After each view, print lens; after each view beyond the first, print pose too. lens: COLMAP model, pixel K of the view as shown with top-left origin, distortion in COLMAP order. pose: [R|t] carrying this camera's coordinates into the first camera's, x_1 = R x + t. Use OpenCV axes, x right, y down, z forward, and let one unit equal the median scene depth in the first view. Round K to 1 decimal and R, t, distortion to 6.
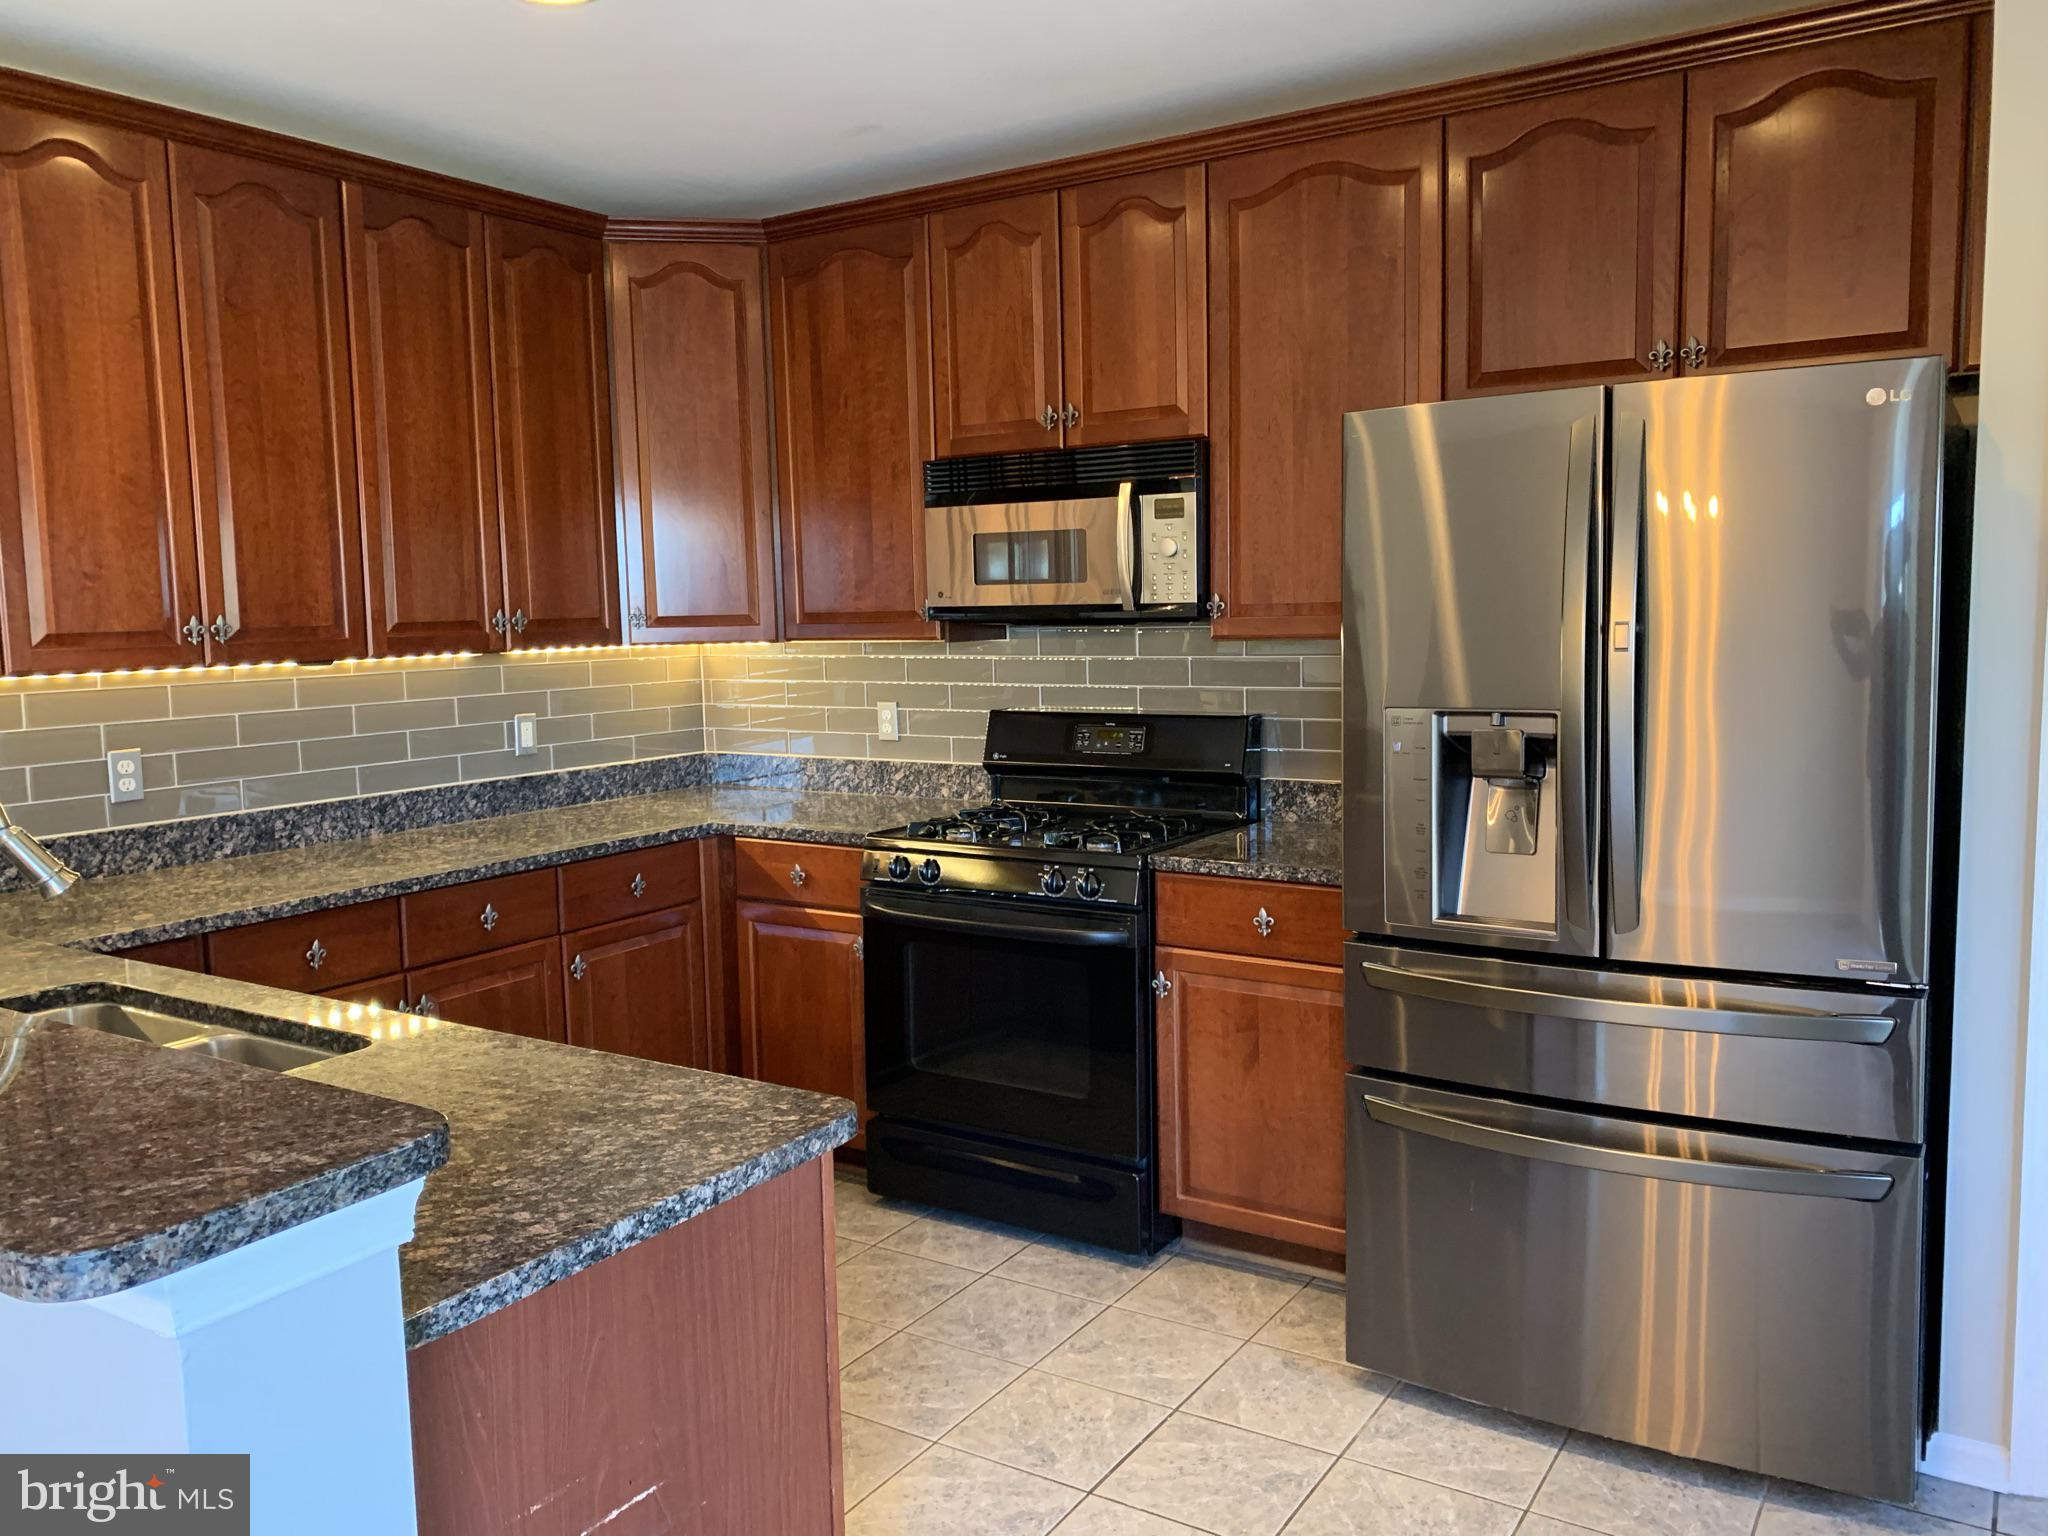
lens RADIAL K [[1546.5, 0, 1028.8], [0, 1546.5, 756.9], [0, 0, 1]] dist [0.008848, -0.020343]
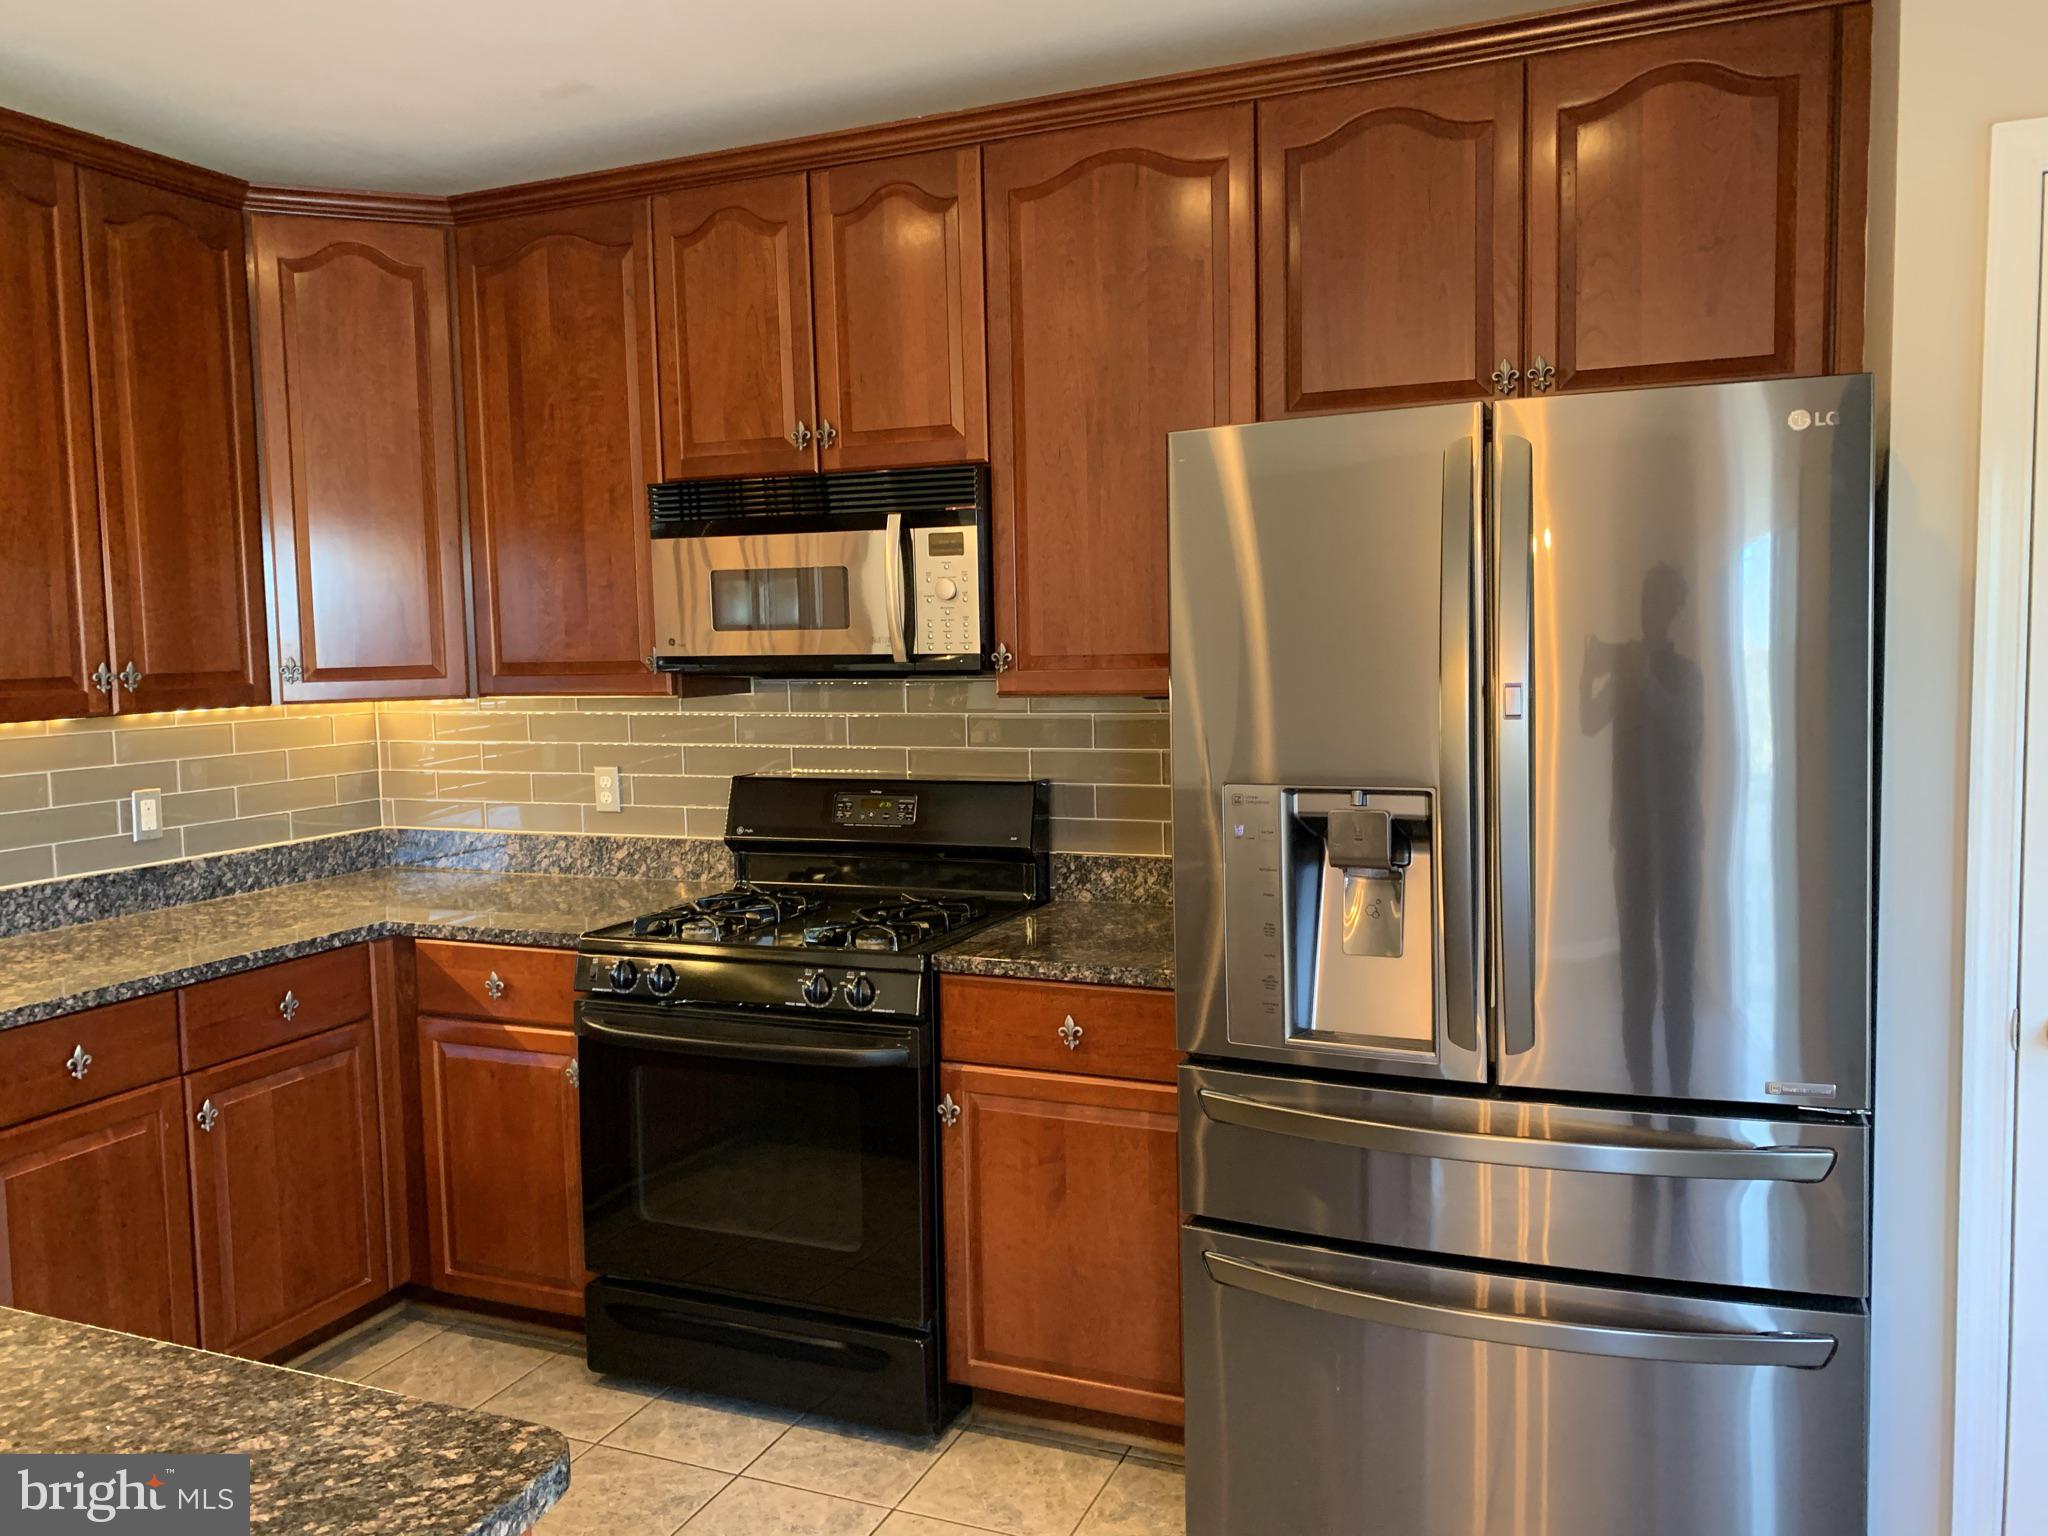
lens RADIAL K [[1554.2, 0, 1016.0], [0, 1554.2, 748.9], [0, 0, 1]] dist [0.011477, -0.028729]
pose [[0.986040, -0.011762, 0.166093, -0.013815], [0.016557, 0.999484, -0.027517, -0.022039], [-0.165683, 0.029883, 0.985726, 0.143740]]
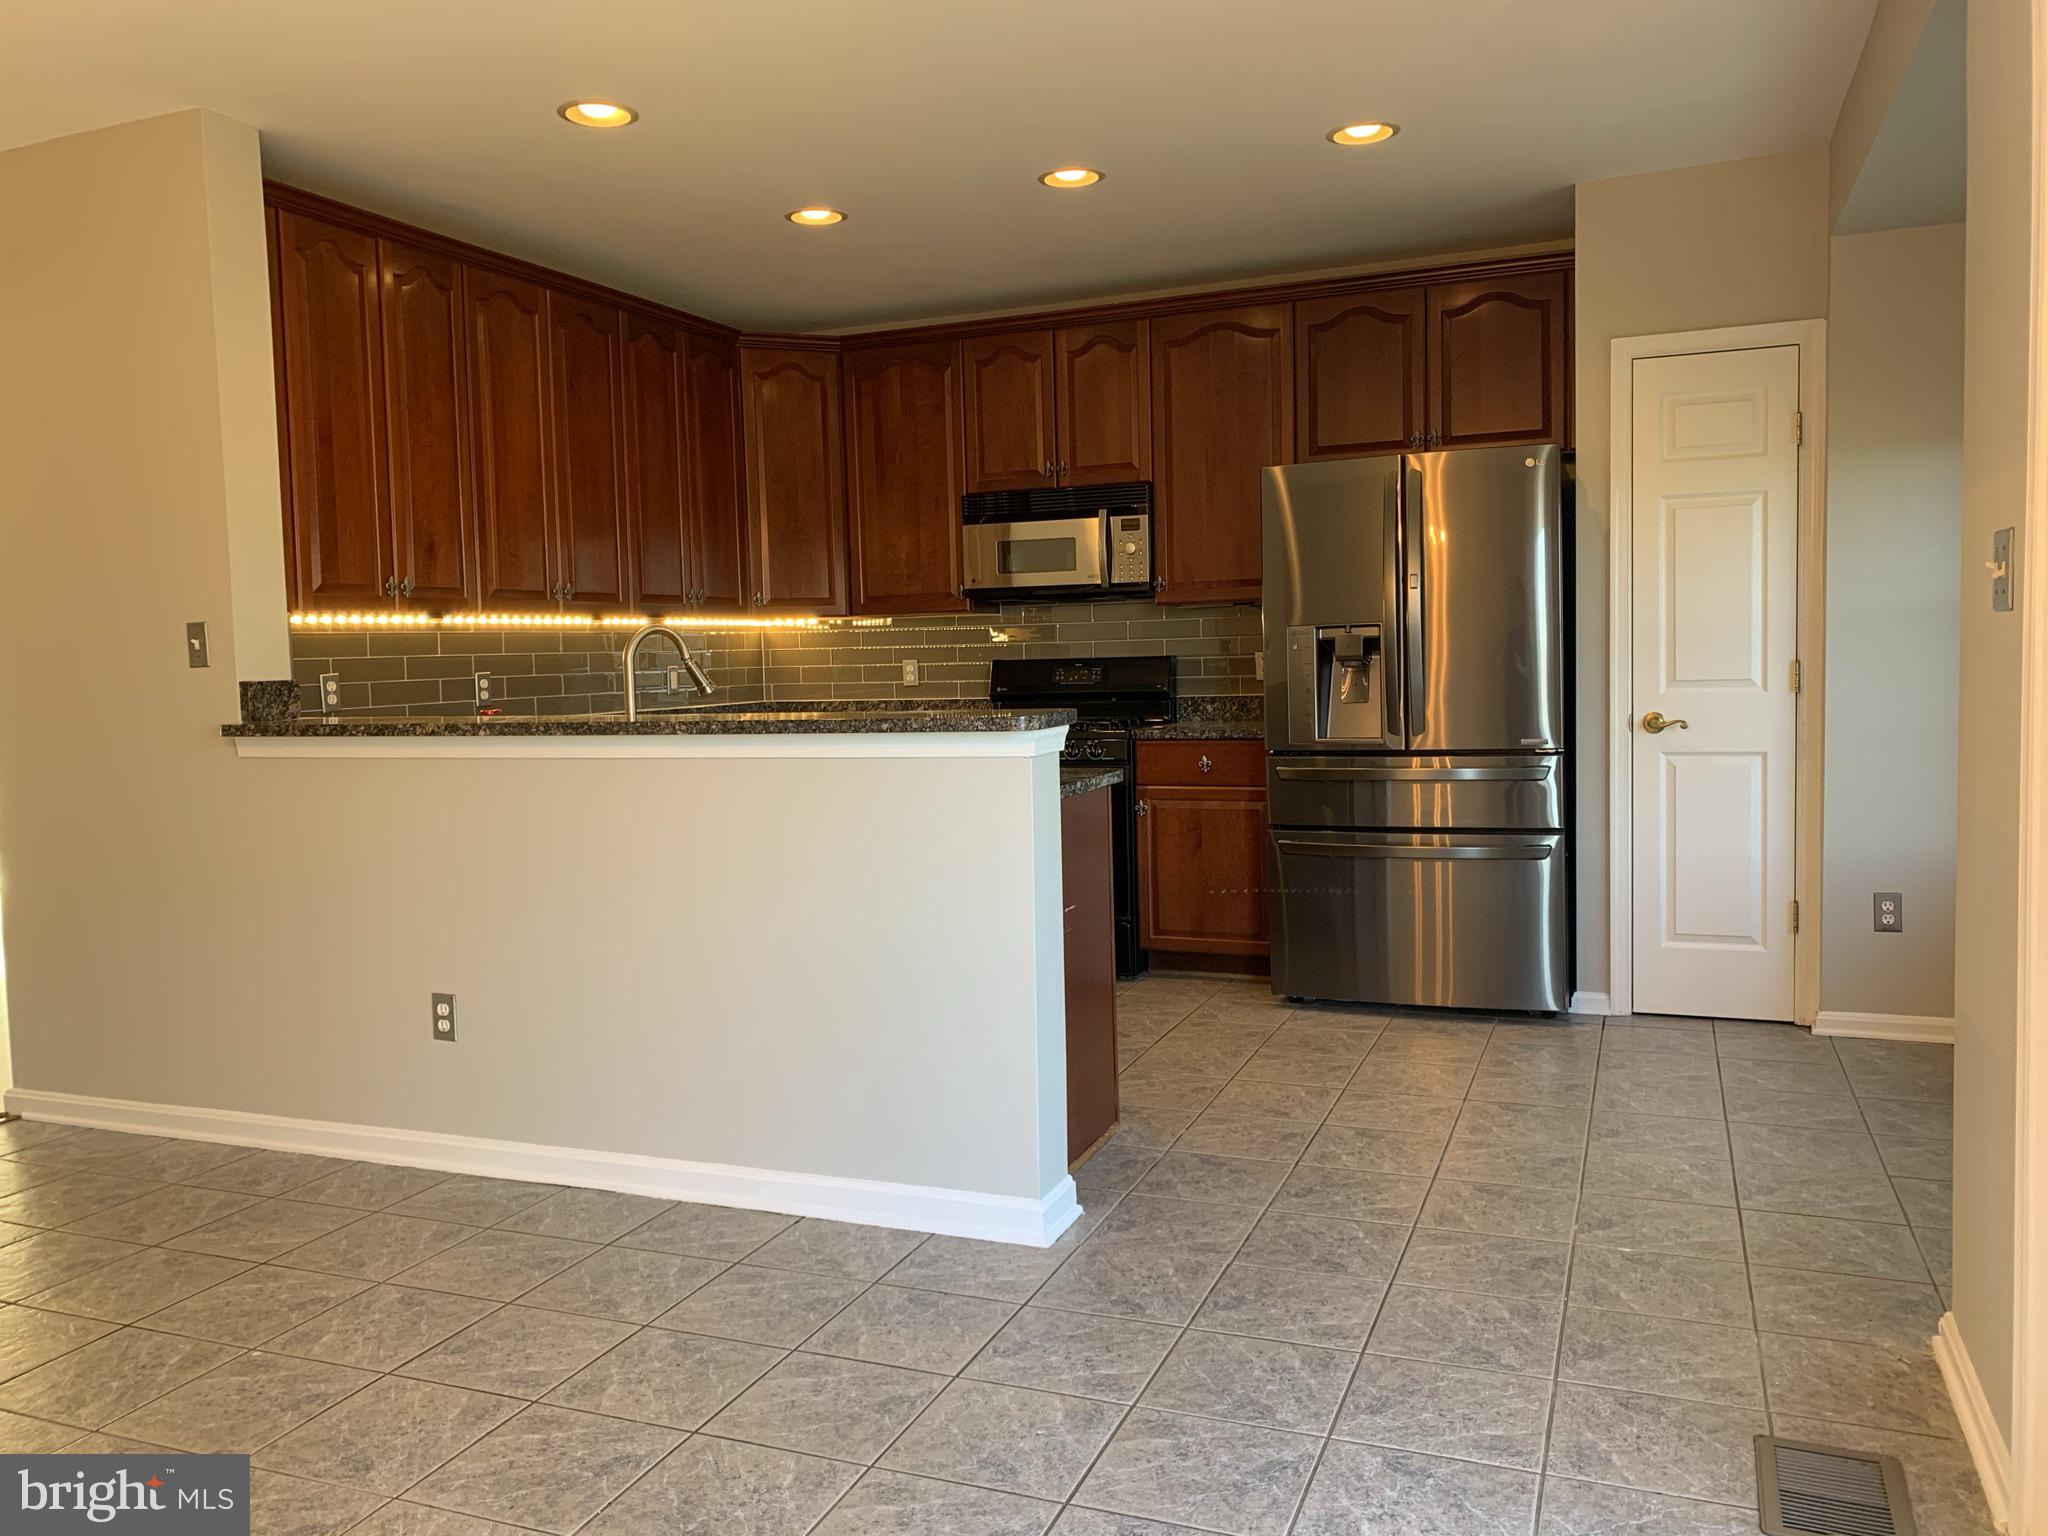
lens RADIAL K [[1572.0, 0, 992.4], [0, 1572.0, 770.5], [0, 0, 1]] dist [-0.003889, -0.013641]
pose [[0.985534, -0.016556, 0.168669, -0.325034], [0.021995, 0.999295, -0.030429, 0.141600], [-0.168046, 0.033698, 0.985203, -0.583537]]
